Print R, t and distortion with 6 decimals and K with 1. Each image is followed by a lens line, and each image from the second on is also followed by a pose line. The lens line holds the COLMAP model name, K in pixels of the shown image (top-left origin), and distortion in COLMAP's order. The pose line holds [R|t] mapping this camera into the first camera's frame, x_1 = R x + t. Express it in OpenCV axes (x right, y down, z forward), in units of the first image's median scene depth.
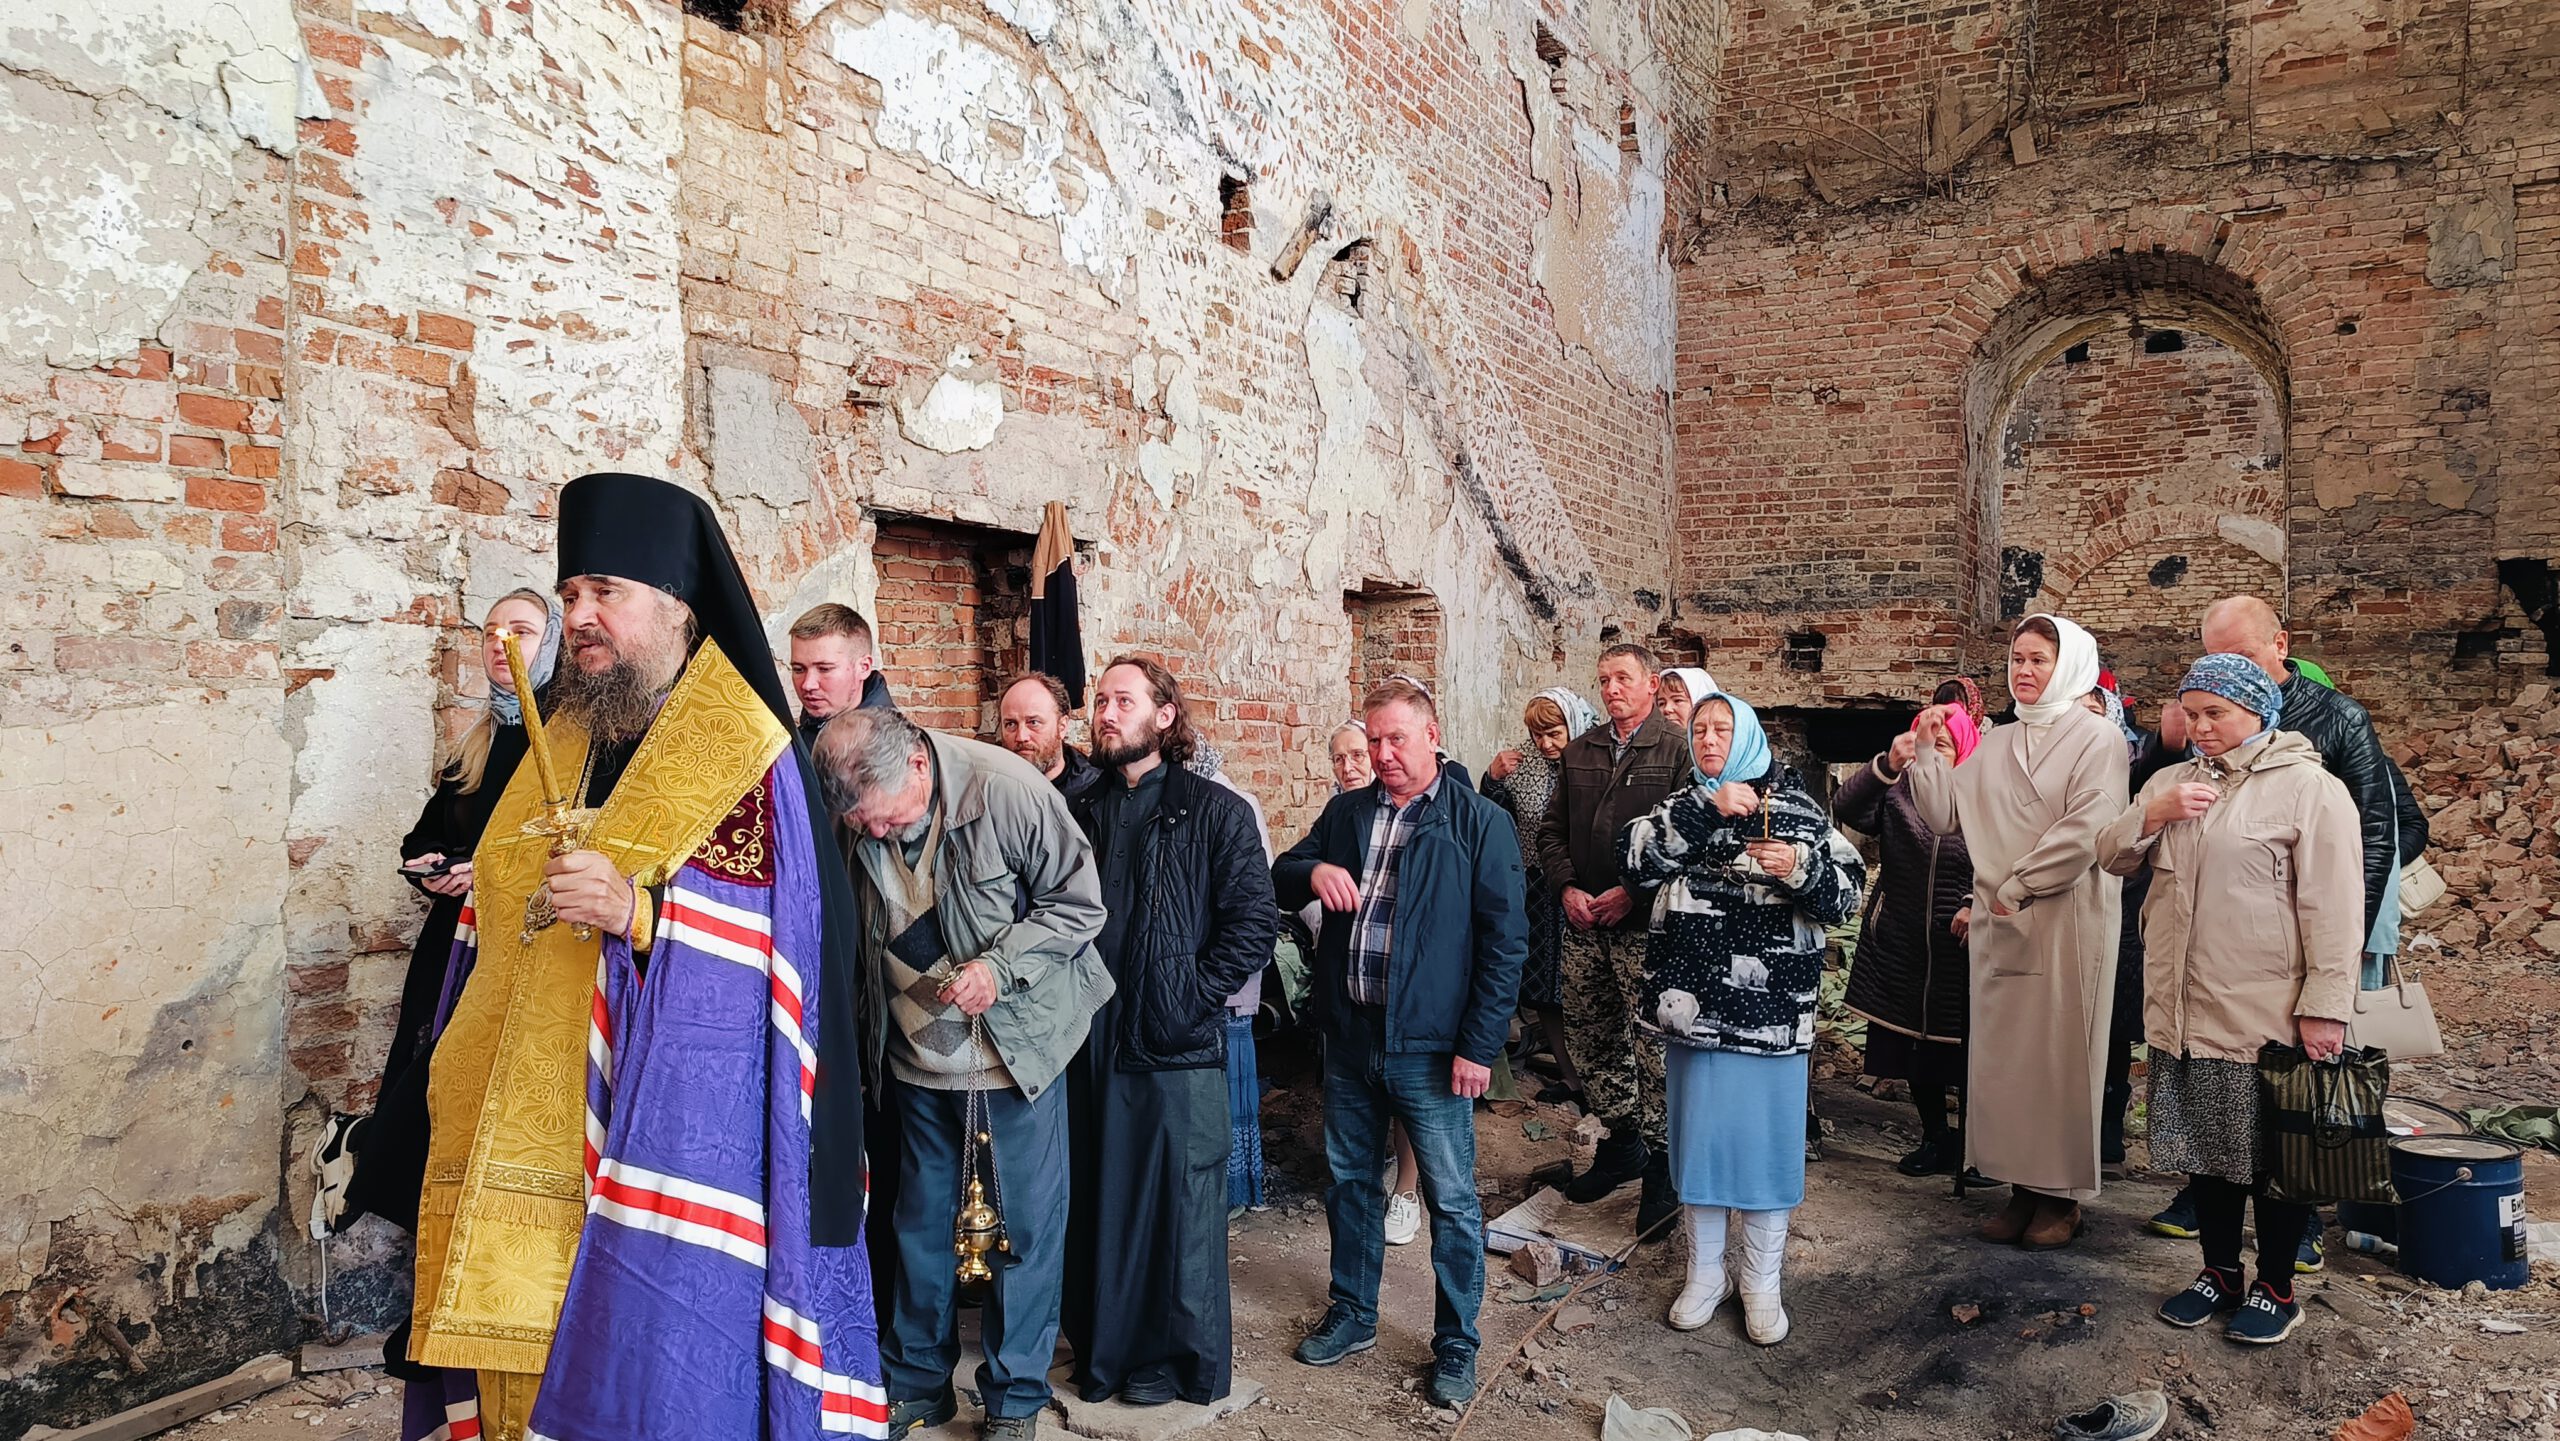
lens RADIAL K [[1748.2, 0, 1260.6], [0, 1748.2, 722.2], [0, 0, 1]] dist [0.051689, -0.054106]
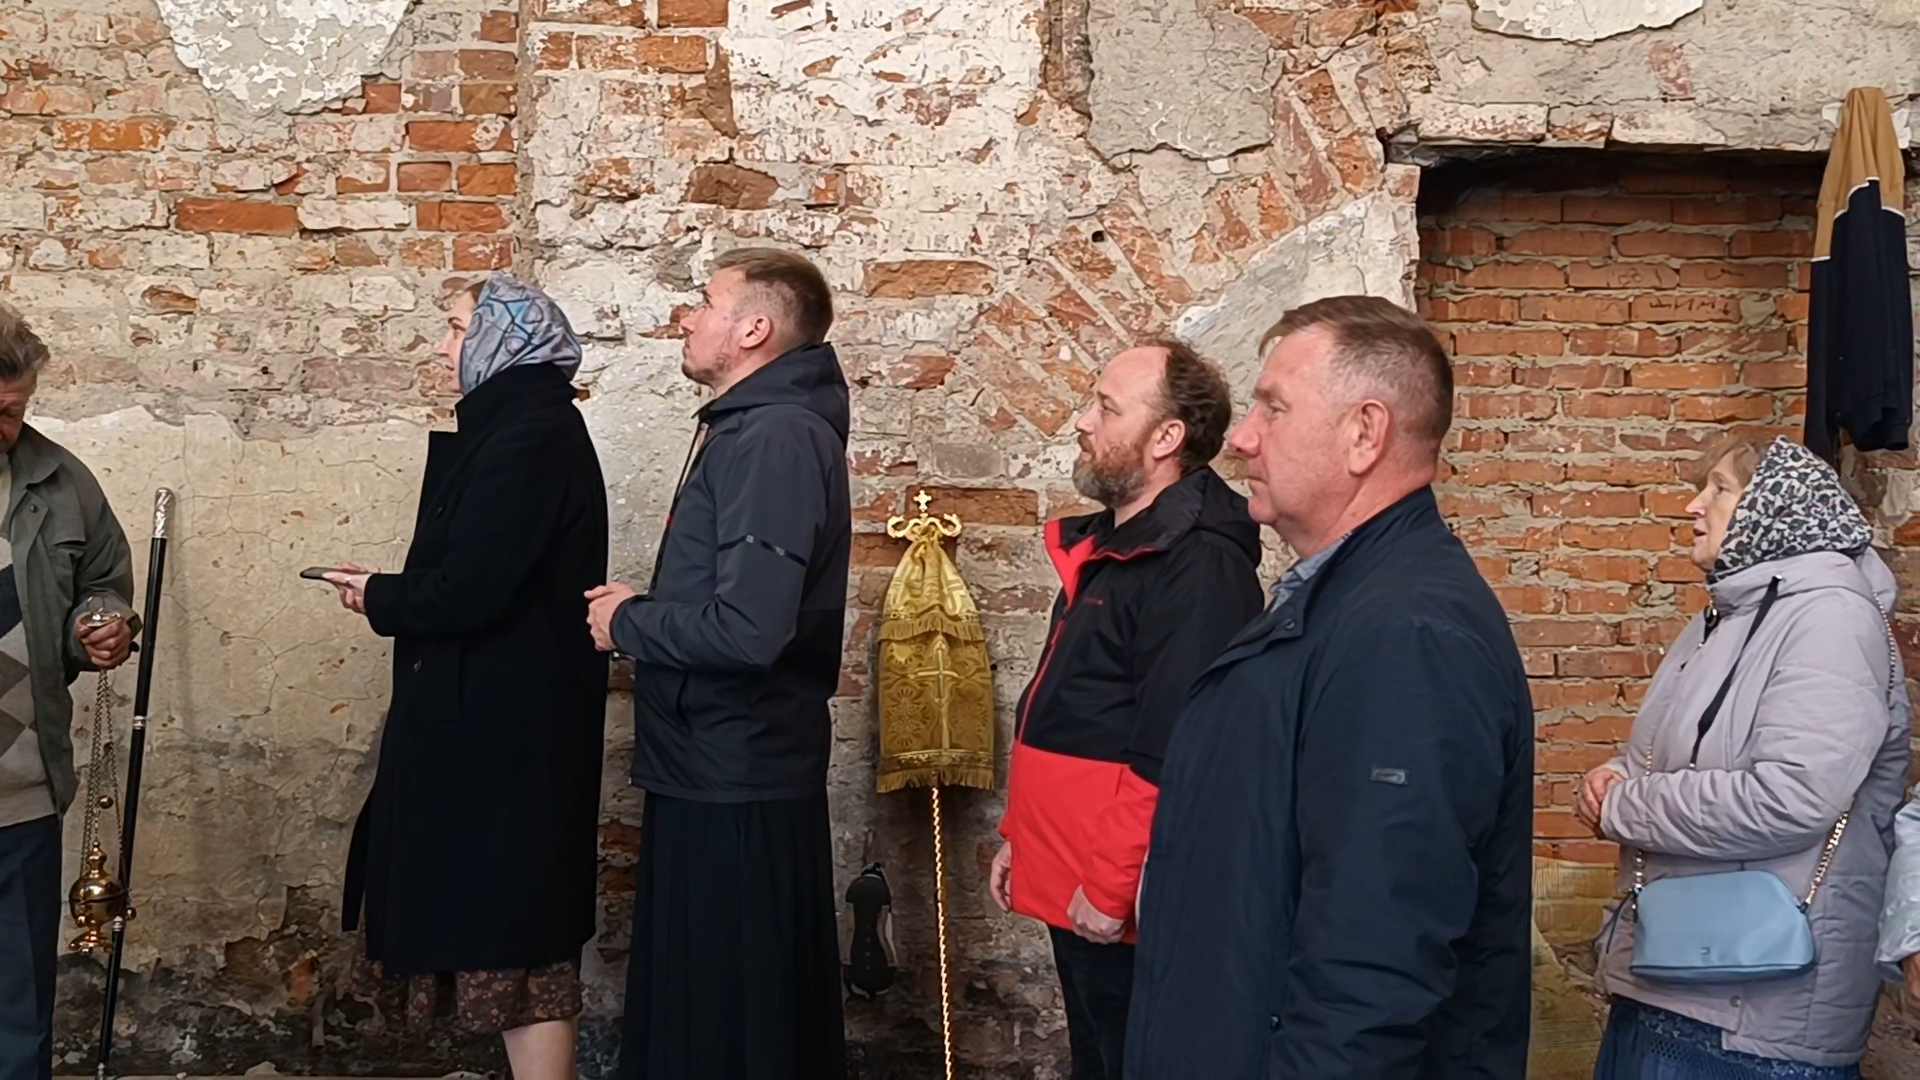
lens RADIAL K [[1713.8, 0, 958.2], [0, 1713.8, 539.1], [0, 0, 1]] dist [-0.012557, -0.007213]
pose [[0.452324, 0.023268, -0.891550, 0.327478], [-0.024025, 0.999615, 0.013900, 0.027795], [0.891530, 0.015132, 0.452709, 0.629134]]
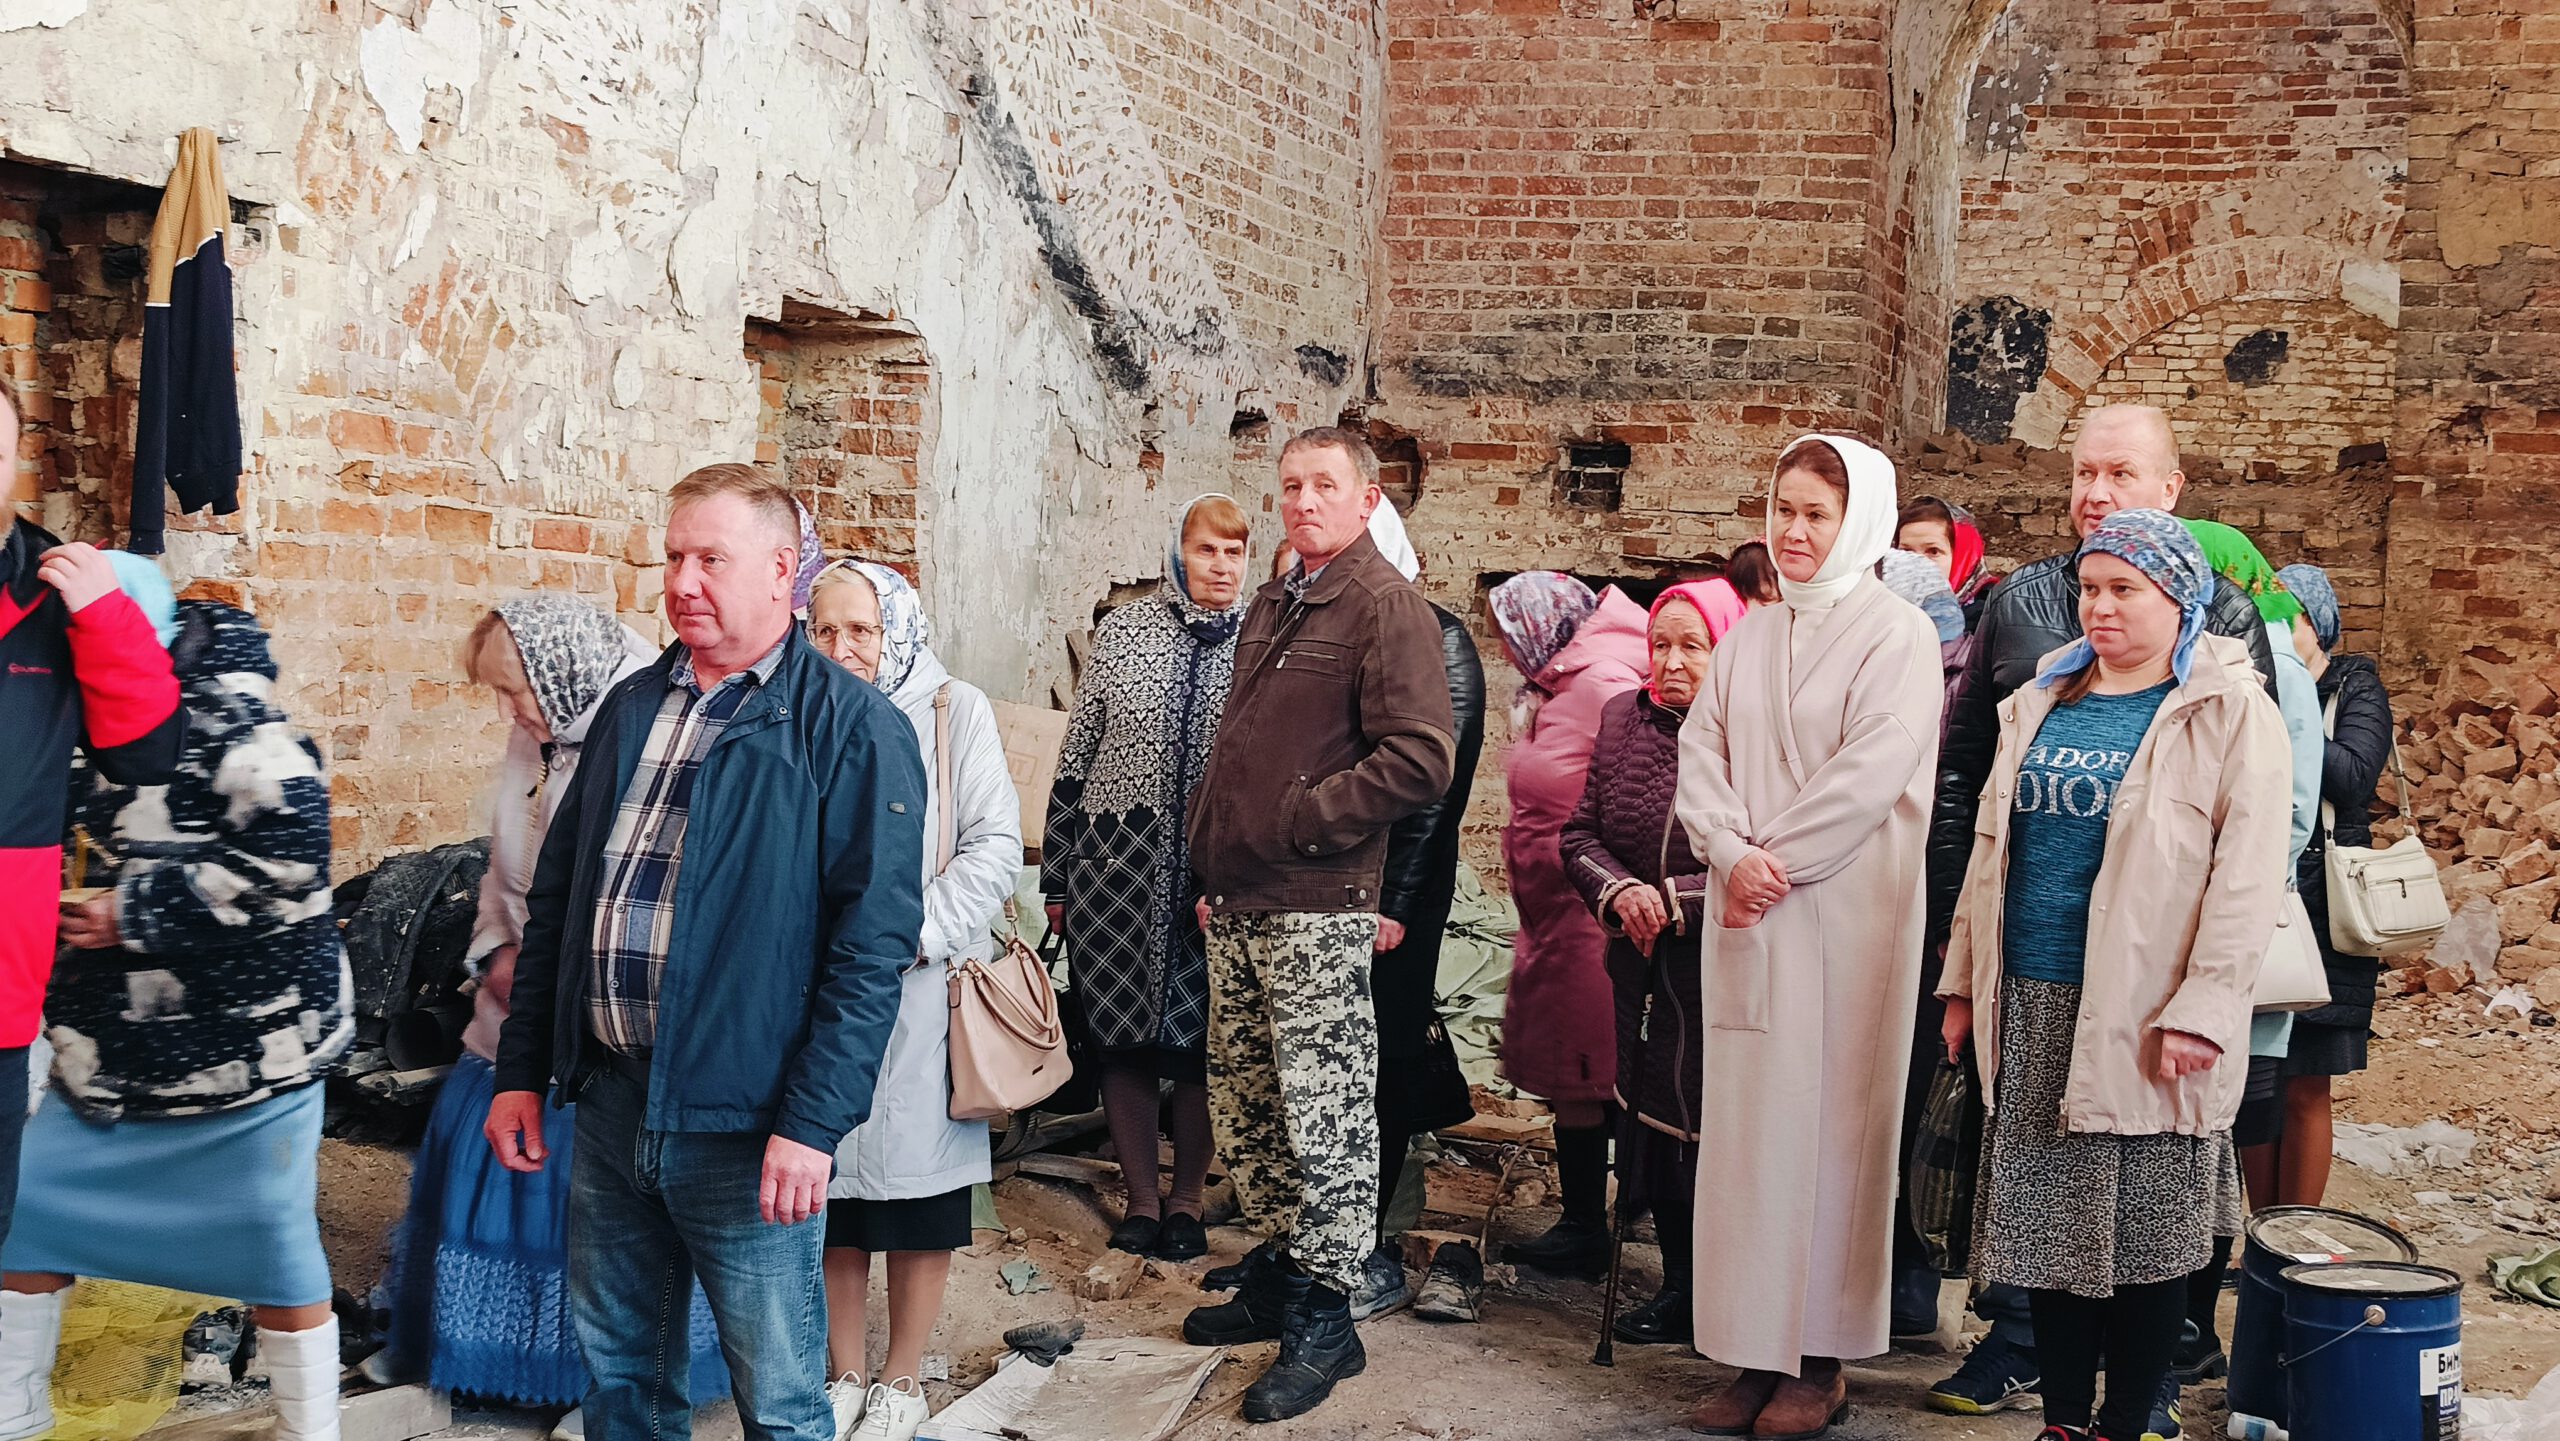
lens RADIAL K [[3474.8, 0, 1228.2], [0, 3474.8, 741.3], [0, 0, 1]] dist [0.042214, 0.000000]
pose [[0.983783, 0.031759, 0.176527, 0.015047], [-0.040179, 0.998209, 0.044326, 0.000429], [-0.174803, -0.050700, 0.983297, -0.127611]]
